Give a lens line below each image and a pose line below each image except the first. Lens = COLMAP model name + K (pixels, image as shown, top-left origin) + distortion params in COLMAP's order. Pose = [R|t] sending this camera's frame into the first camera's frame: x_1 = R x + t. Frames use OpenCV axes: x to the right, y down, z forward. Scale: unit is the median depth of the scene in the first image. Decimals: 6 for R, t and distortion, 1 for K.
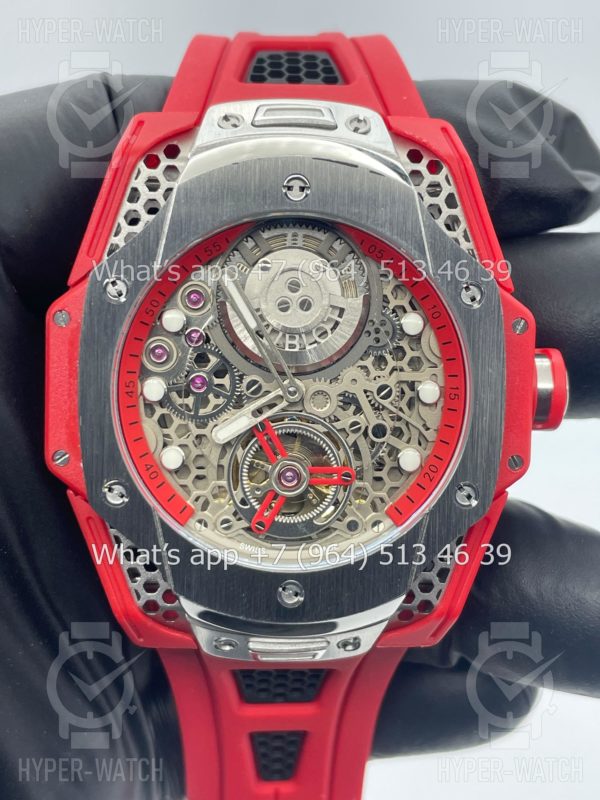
lens RADIAL K [[1270.6, 0, 300.0], [0, 1270.6, 400.0], [0, 0, 1]] dist [0.194557, -0.833542]
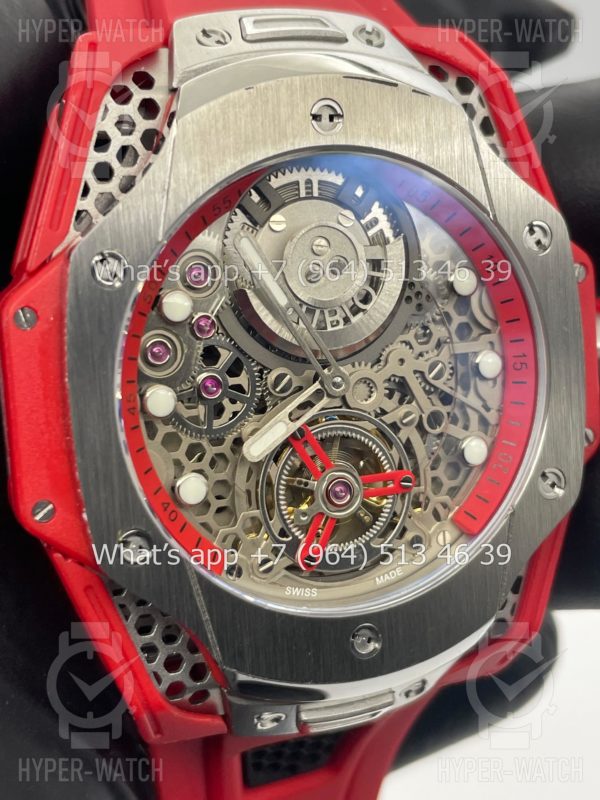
lens RADIAL K [[1270.6, 0, 300.0], [0, 1270.6, 400.0], [0, 0, 1]] dist [0.194557, -0.833542]
pose [[0.947429, -0.118965, 0.297030, -0.255100], [0.117108, 0.992827, 0.024104, -0.017296], [-0.297766, 0.011948, 0.954564, 0.262823]]
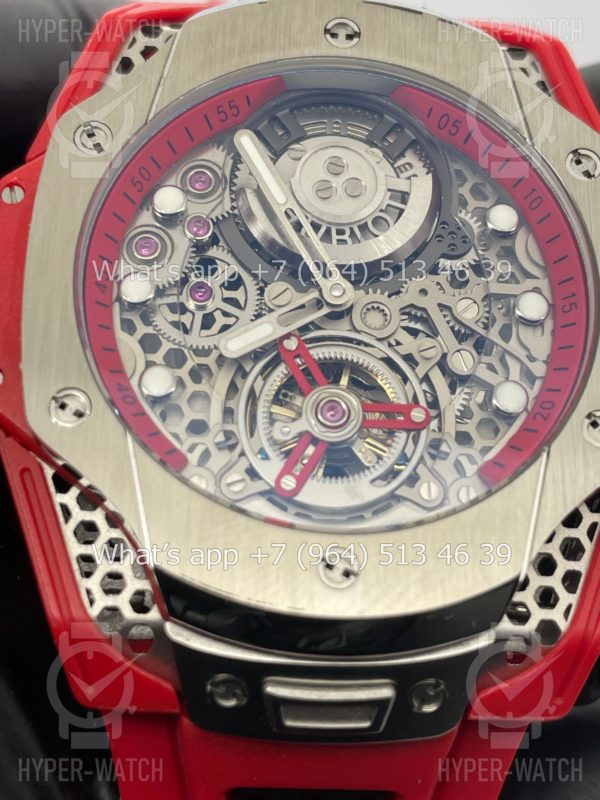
lens RADIAL K [[1270.6, 0, 300.0], [0, 1270.6, 400.0], [0, 0, 1]] dist [0.194557, -0.833542]
pose [[0.999768, 0.012034, 0.017876, -0.037179], [-0.003001, 0.899198, -0.437531, 0.344983], [-0.021339, 0.437376, 0.899026, 0.397045]]
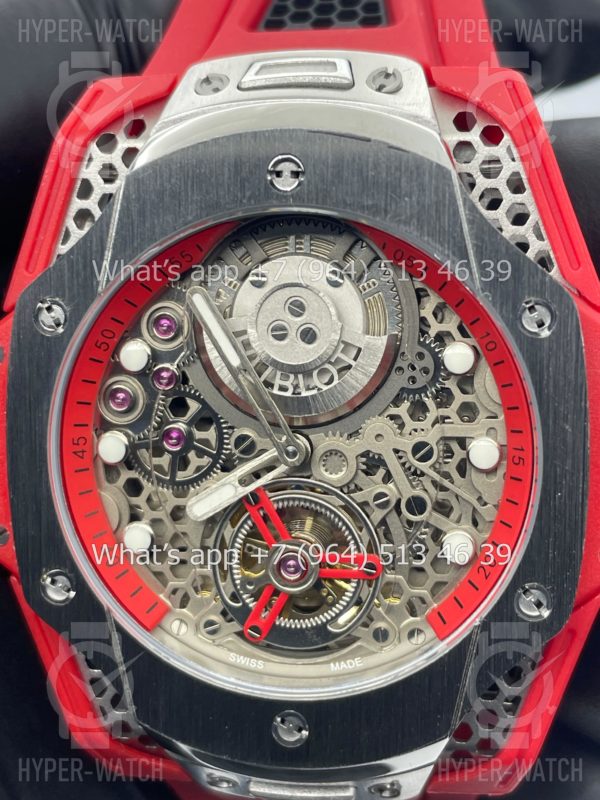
lens RADIAL K [[1270.6, 0, 300.0], [0, 1270.6, 400.0], [0, 0, 1]] dist [0.194557, -0.833542]
pose [[0.980717, 0.001640, -0.195425, 0.139489], [0.003187, 0.999698, 0.024382, -0.053632], [0.195406, -0.024535, 0.980415, 0.280830]]
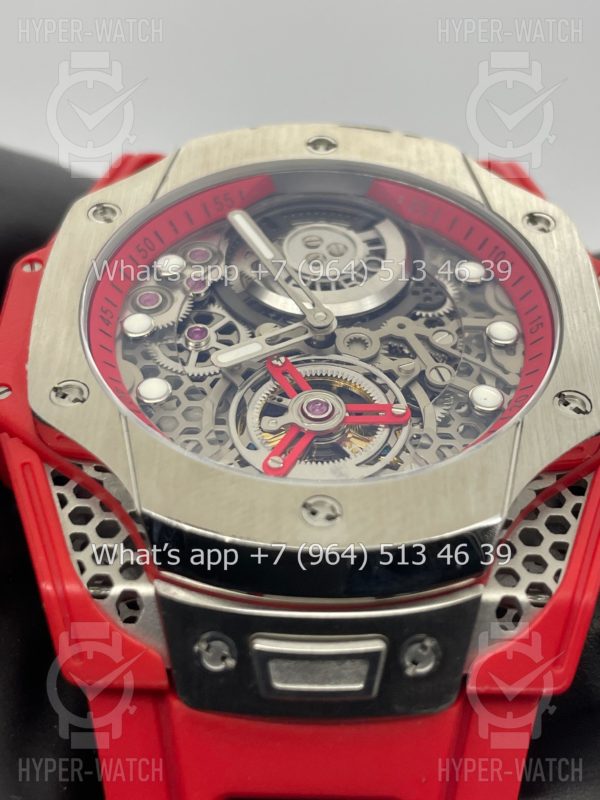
lens RADIAL K [[1270.6, 0, 300.0], [0, 1270.6, 400.0], [0, 0, 1]] dist [0.194557, -0.833542]
pose [[0.999455, -0.022840, -0.023825, -0.001029], [-0.002719, 0.662432, -0.749117, 0.583525], [0.032892, 0.748774, 0.662009, 0.526960]]
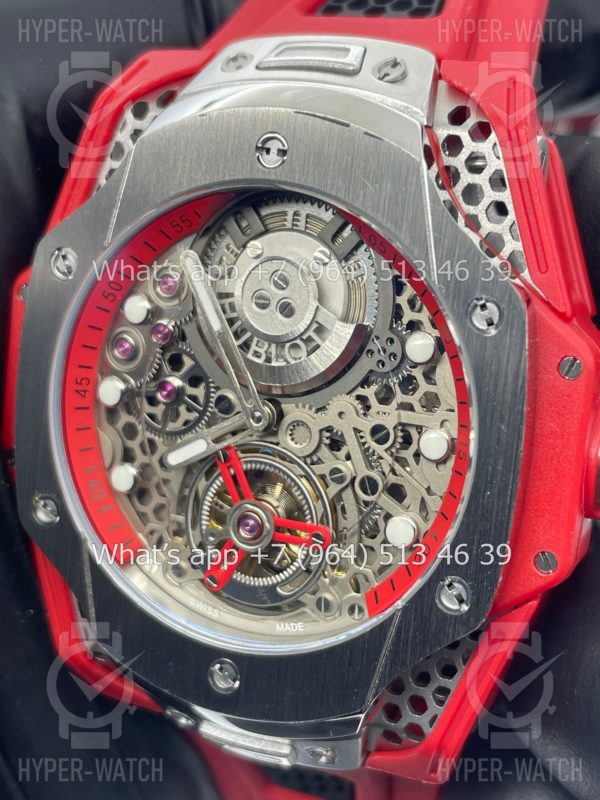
lens RADIAL K [[1270.6, 0, 300.0], [0, 1270.6, 400.0], [0, 0, 1]] dist [0.194557, -0.833542]
pose [[0.890711, 0.131854, -0.435026, 0.344208], [-0.122580, 0.991226, 0.049455, -0.057157], [0.437730, 0.009275, 0.899059, 0.316402]]
